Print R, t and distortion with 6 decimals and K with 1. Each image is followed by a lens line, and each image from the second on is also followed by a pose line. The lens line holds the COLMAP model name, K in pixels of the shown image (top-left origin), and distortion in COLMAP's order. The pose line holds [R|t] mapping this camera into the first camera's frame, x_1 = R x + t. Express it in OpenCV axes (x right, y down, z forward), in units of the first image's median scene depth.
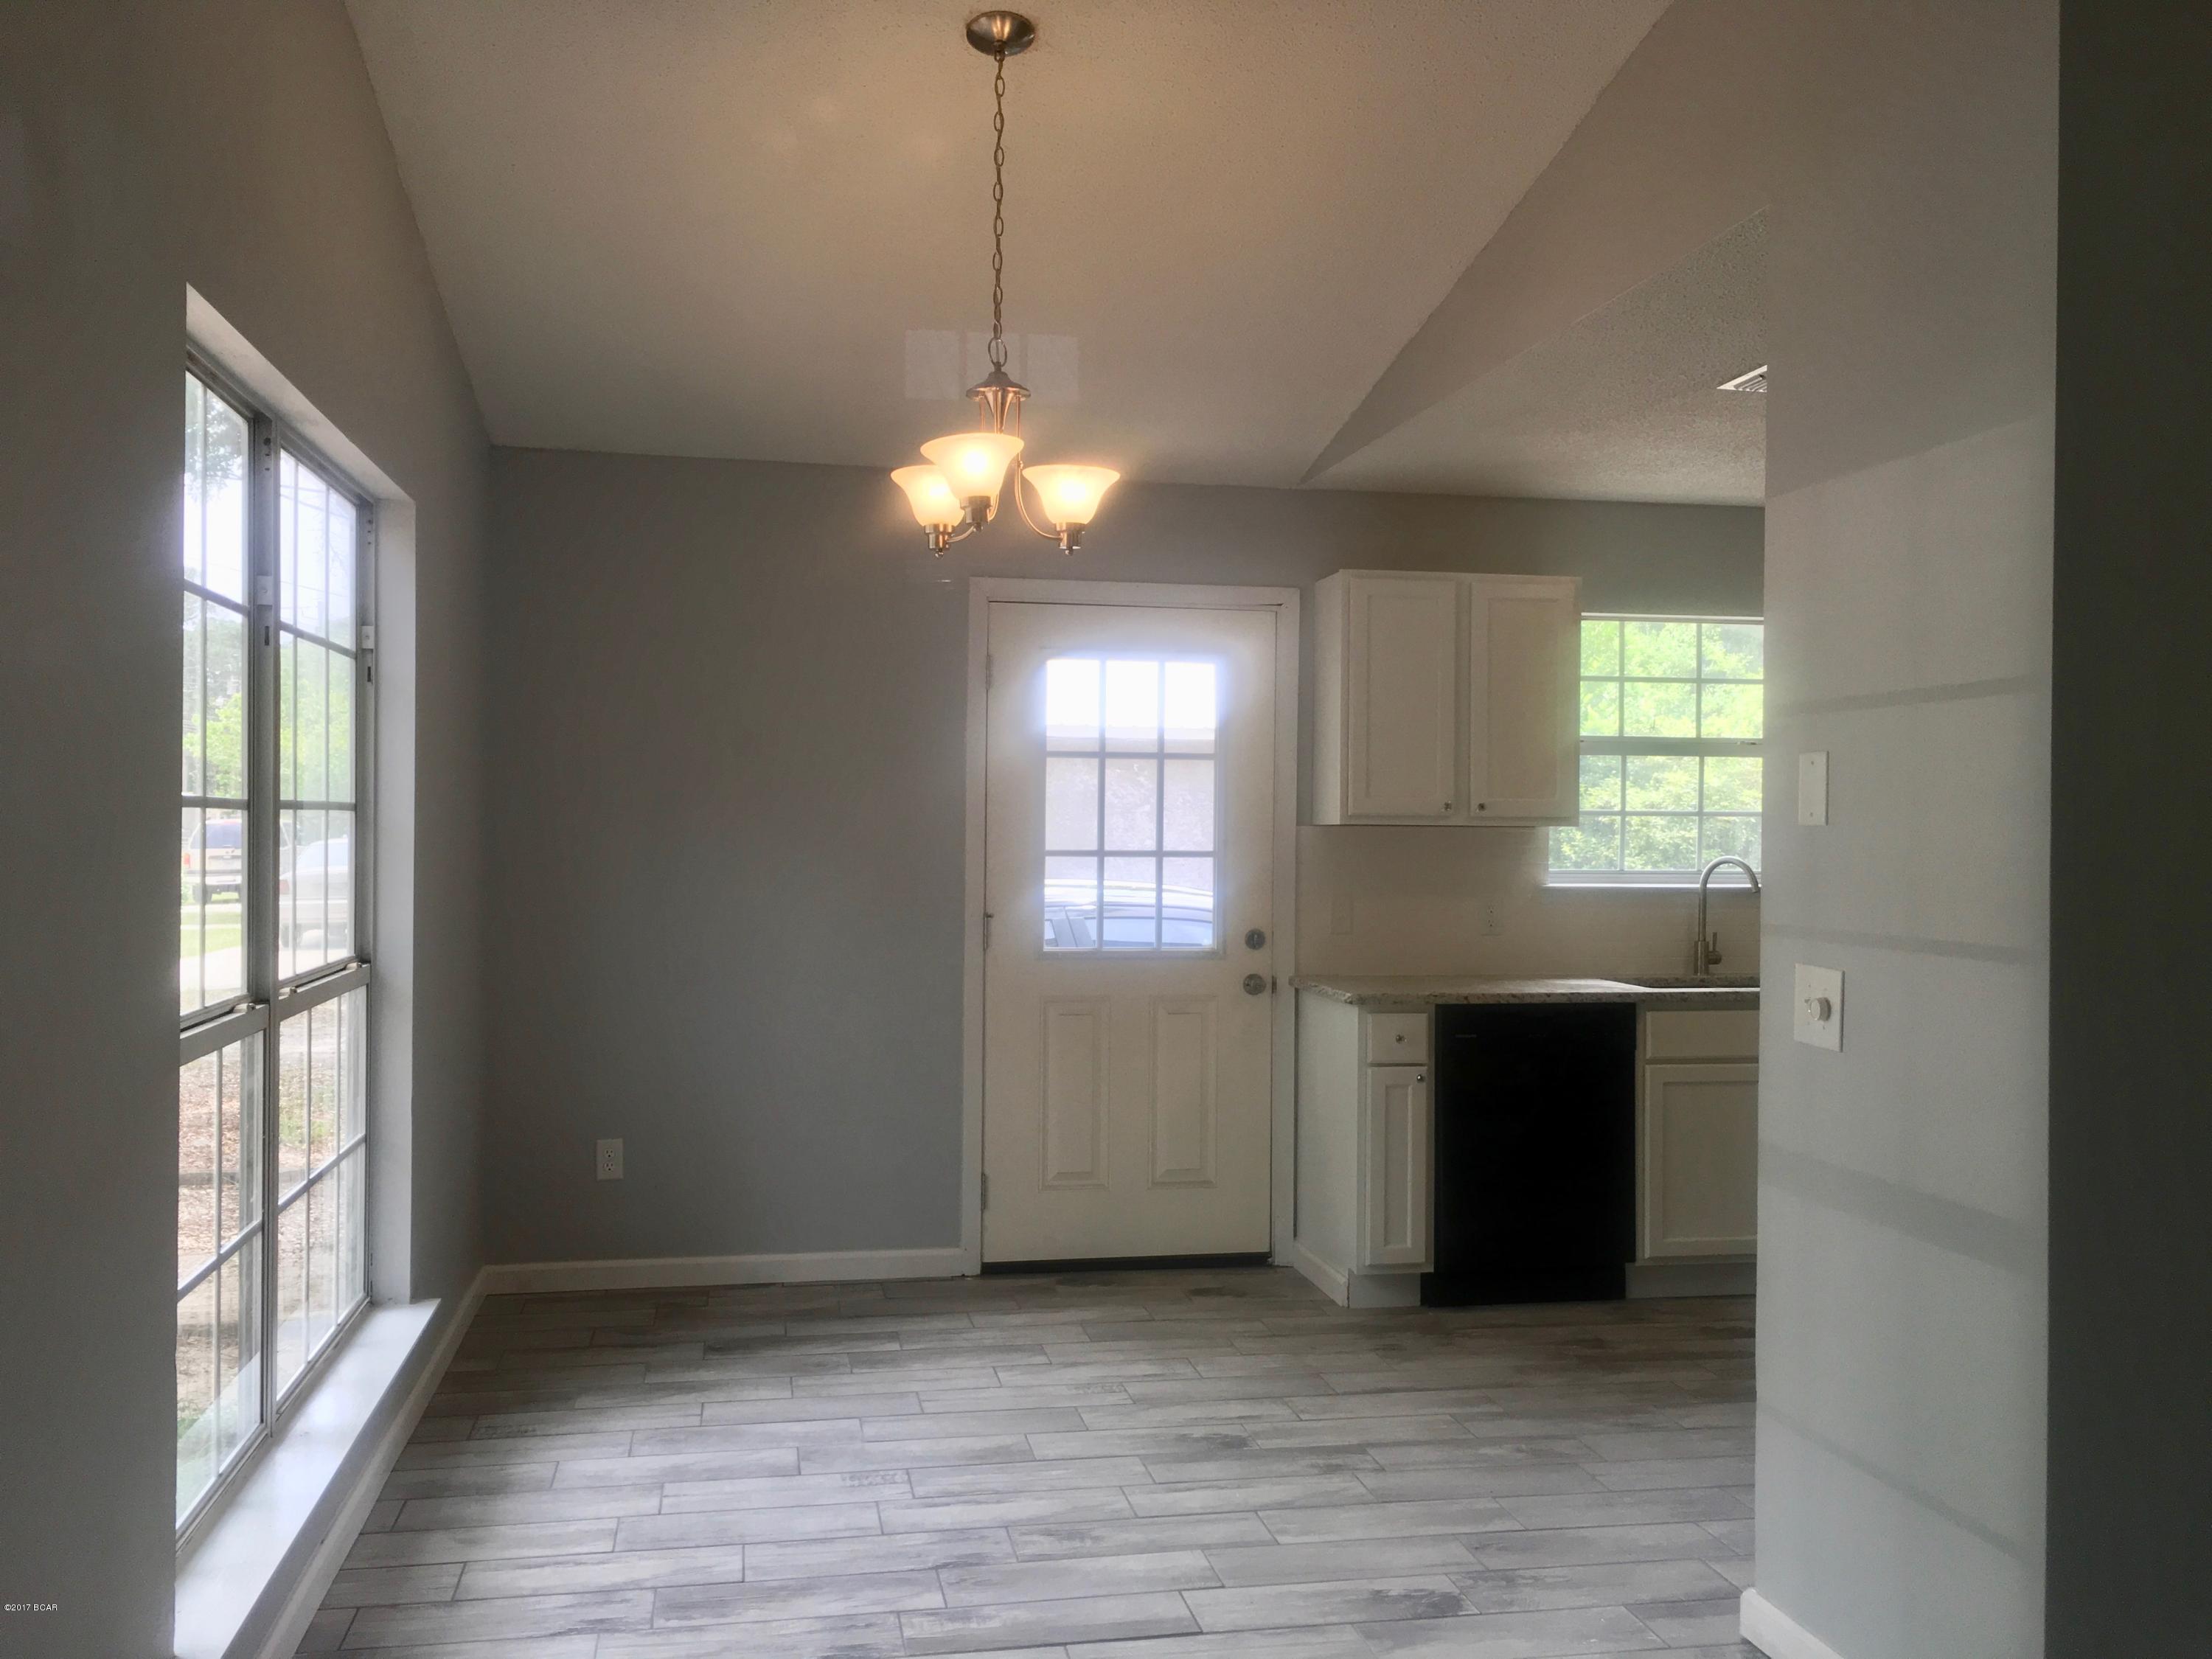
lens RADIAL K [[1871.5, 0, 1098.5], [0, 1871.5, 829.2], [0, 0, 1]] dist [0.059601, -0.090937]
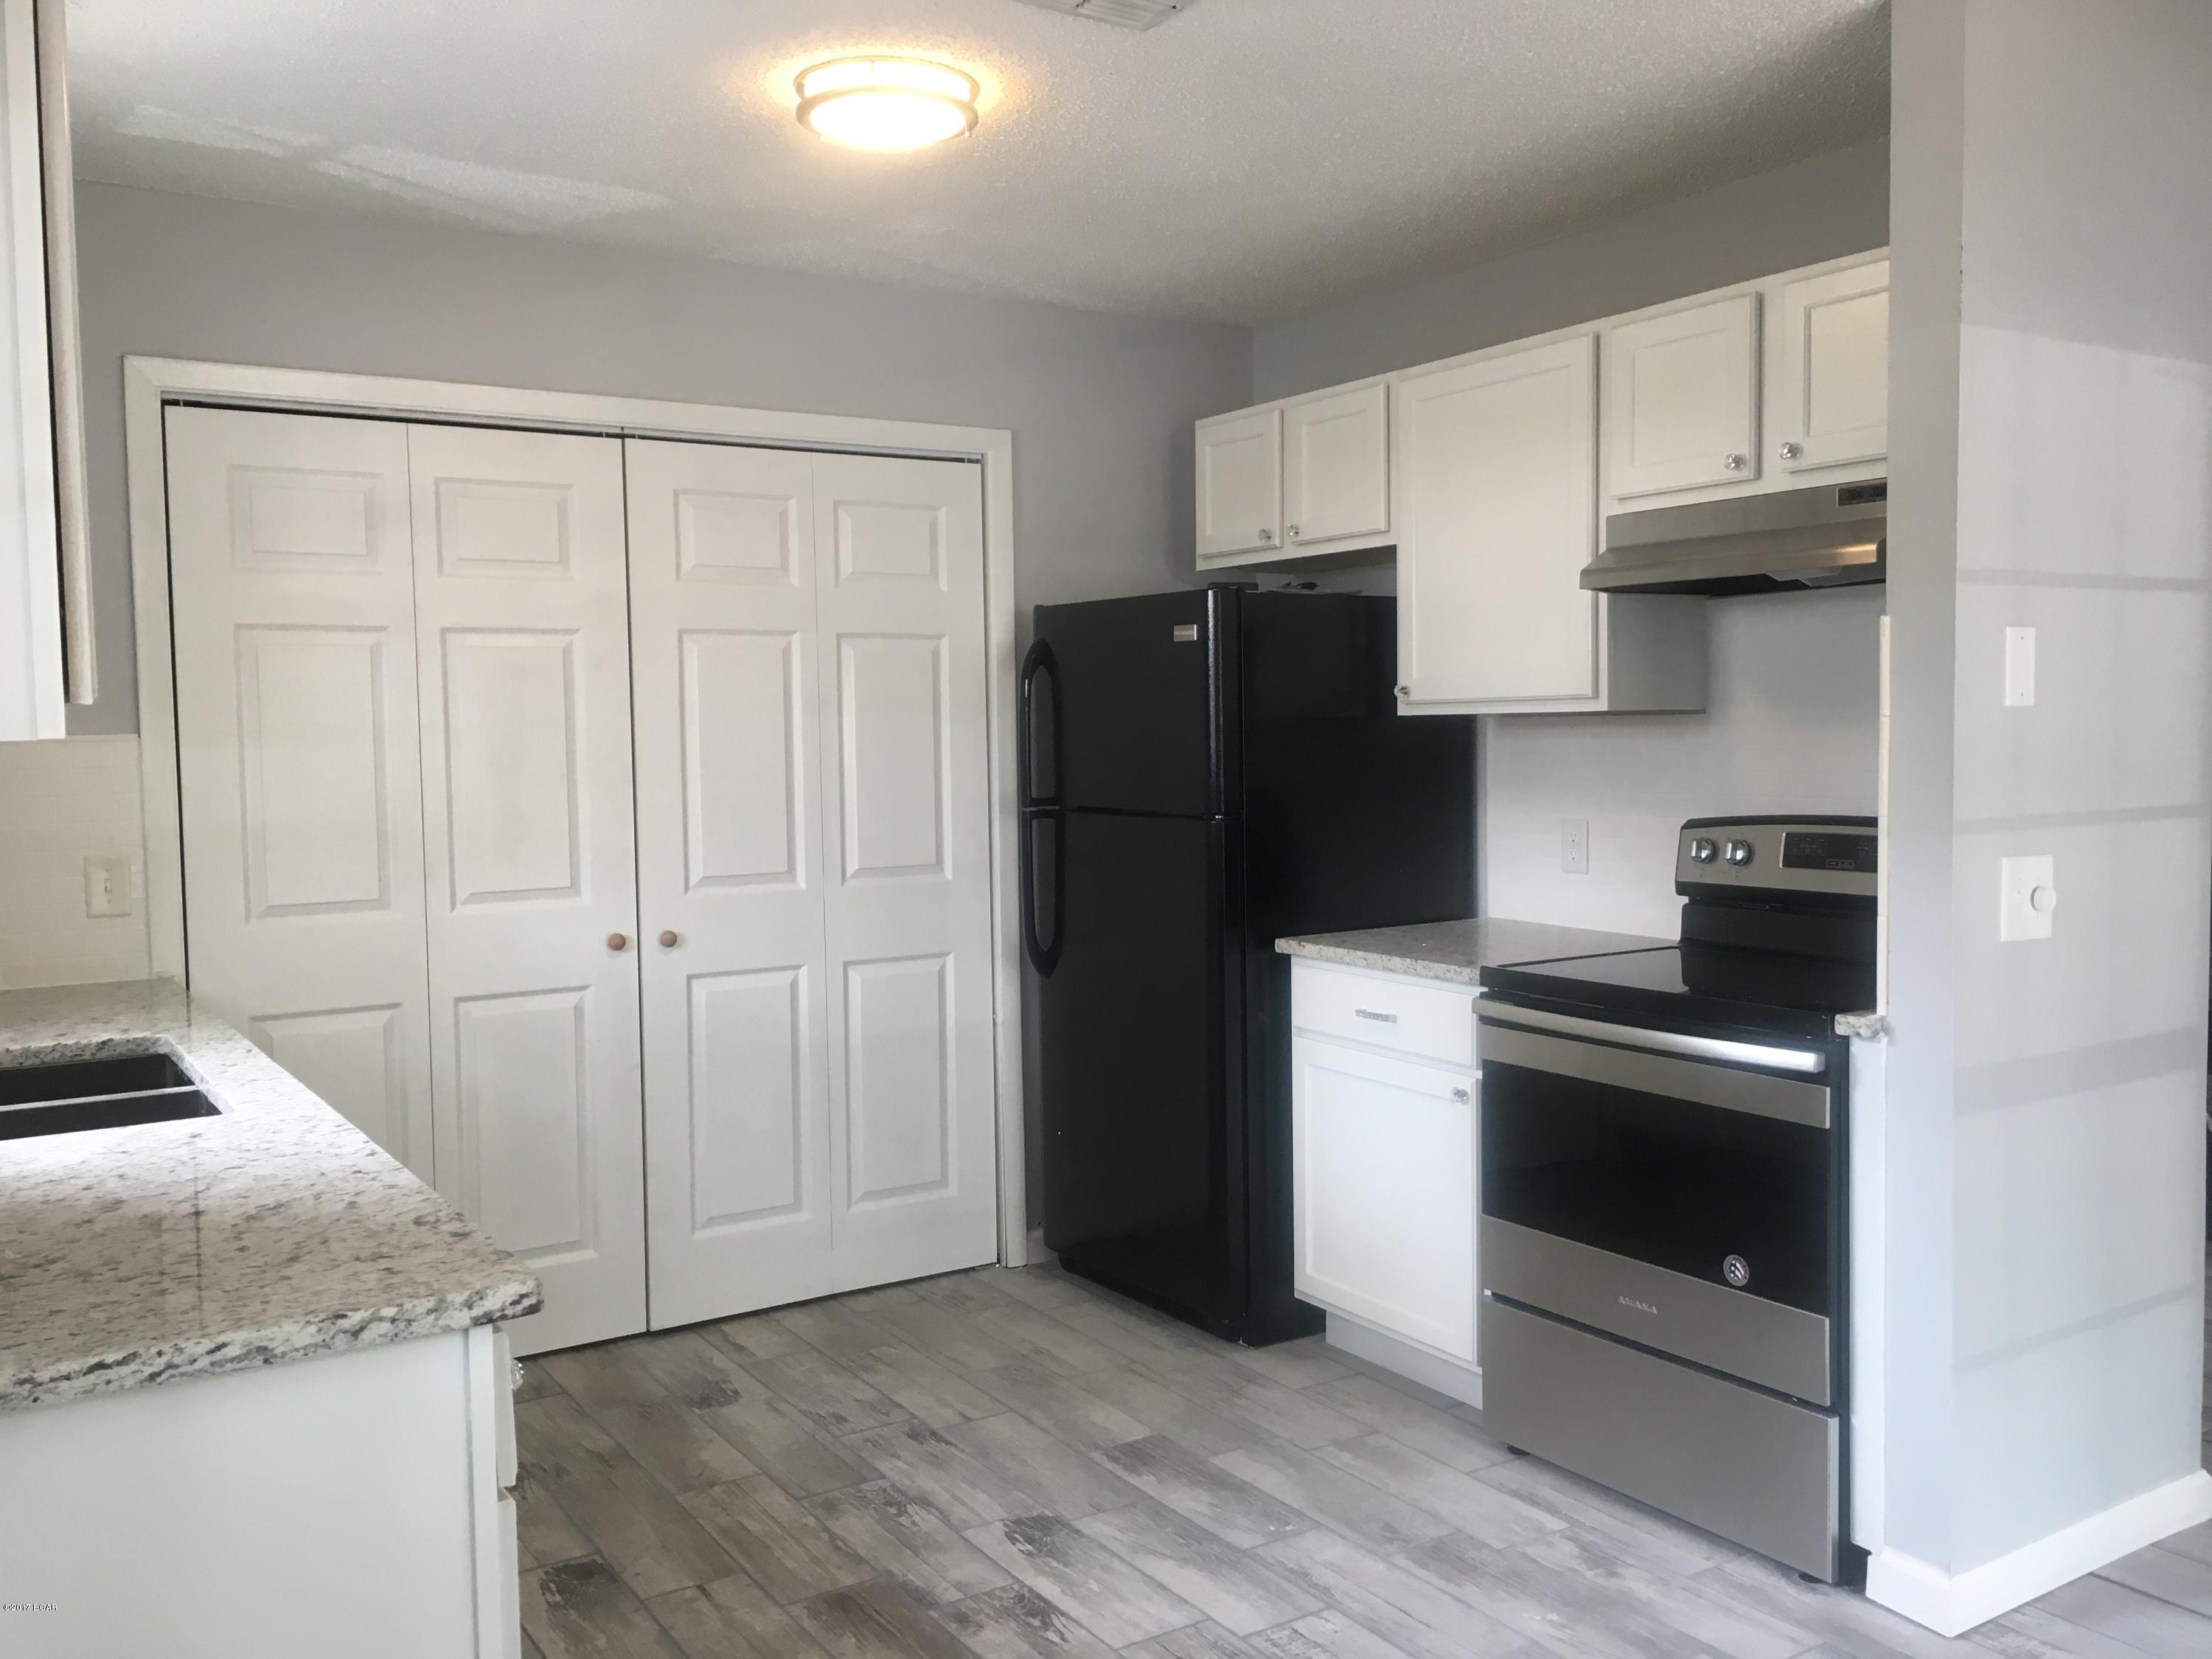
lens RADIAL K [[1871.5, 0, 1089.9], [0, 1871.5, 822.9], [0, 0, 1]] dist [0.059601, -0.090937]
pose [[-0.376936, -0.052516, 0.924750, -0.180905], [0.013168, 0.997987, 0.062043, -0.005018], [-0.926146, 0.035563, -0.375485, 1.024398]]
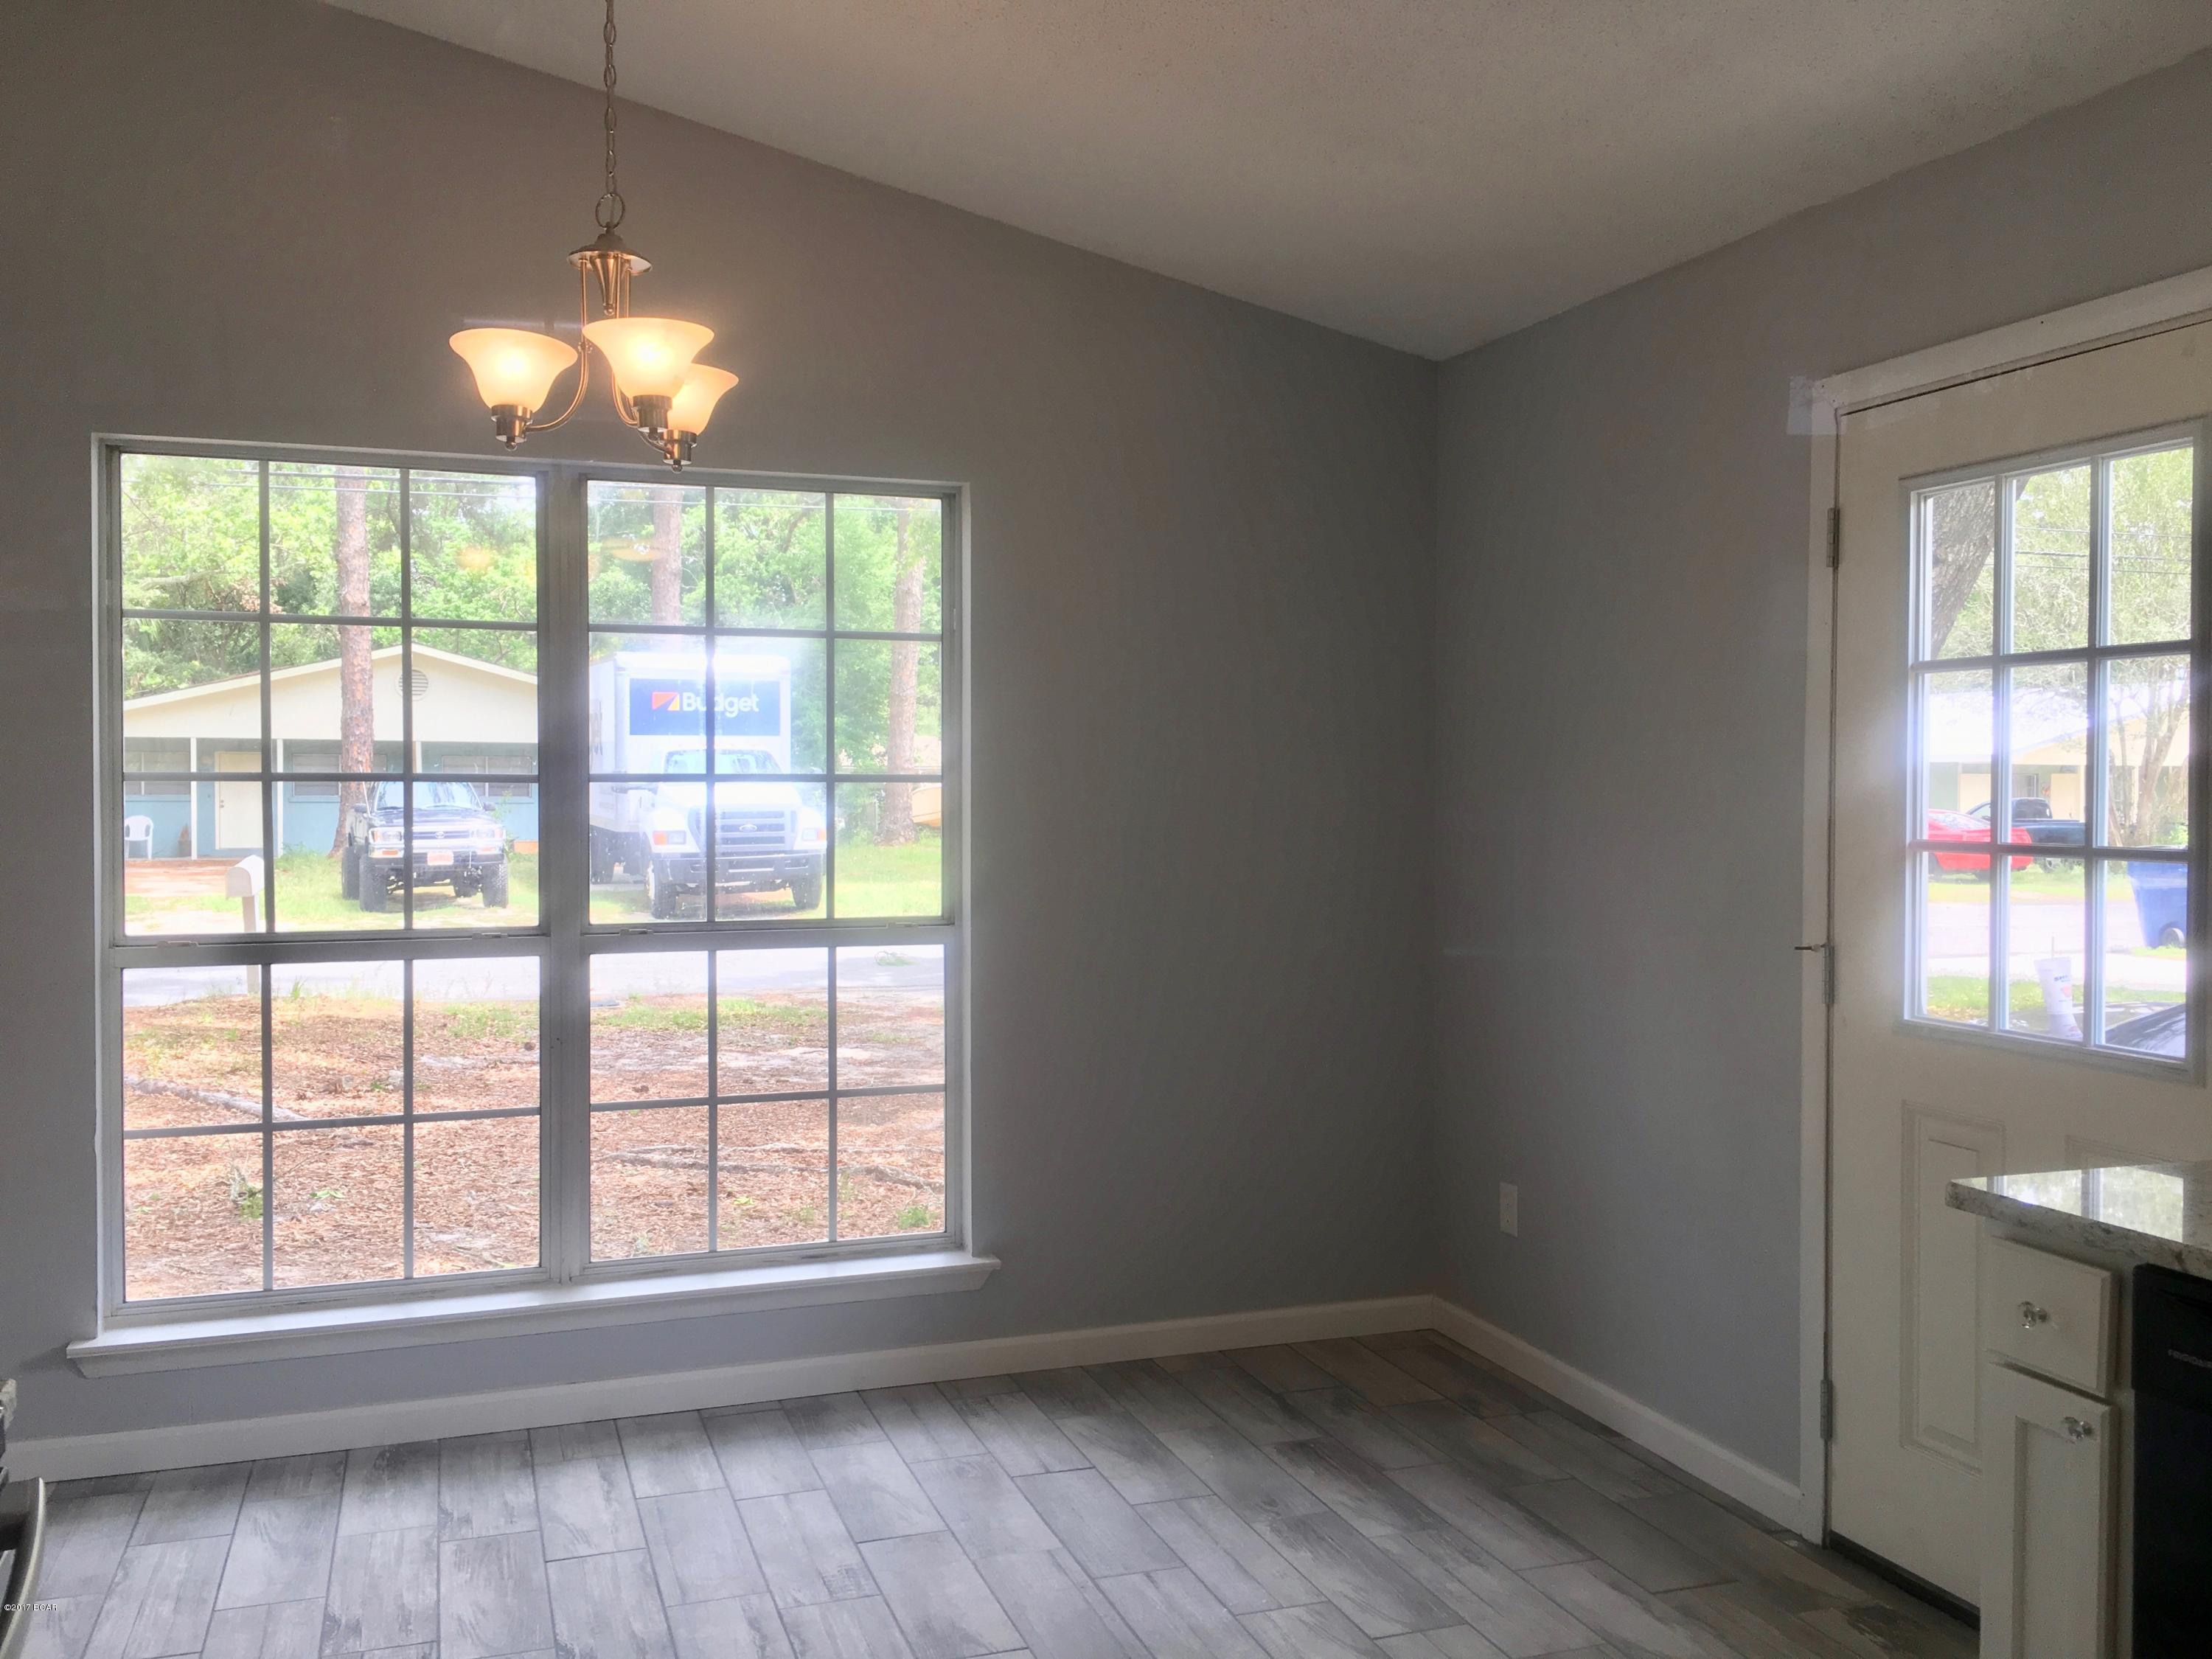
lens RADIAL K [[1871.5, 0, 1099.9], [0, 1871.5, 816.2], [0, 0, 1]] dist [0.059601, -0.090937]
pose [[0.157266, 0.009986, -0.987506, 0.534089], [-0.005211, 0.999943, 0.009282, 0.000387], [0.987543, 0.003687, 0.157309, 0.732632]]
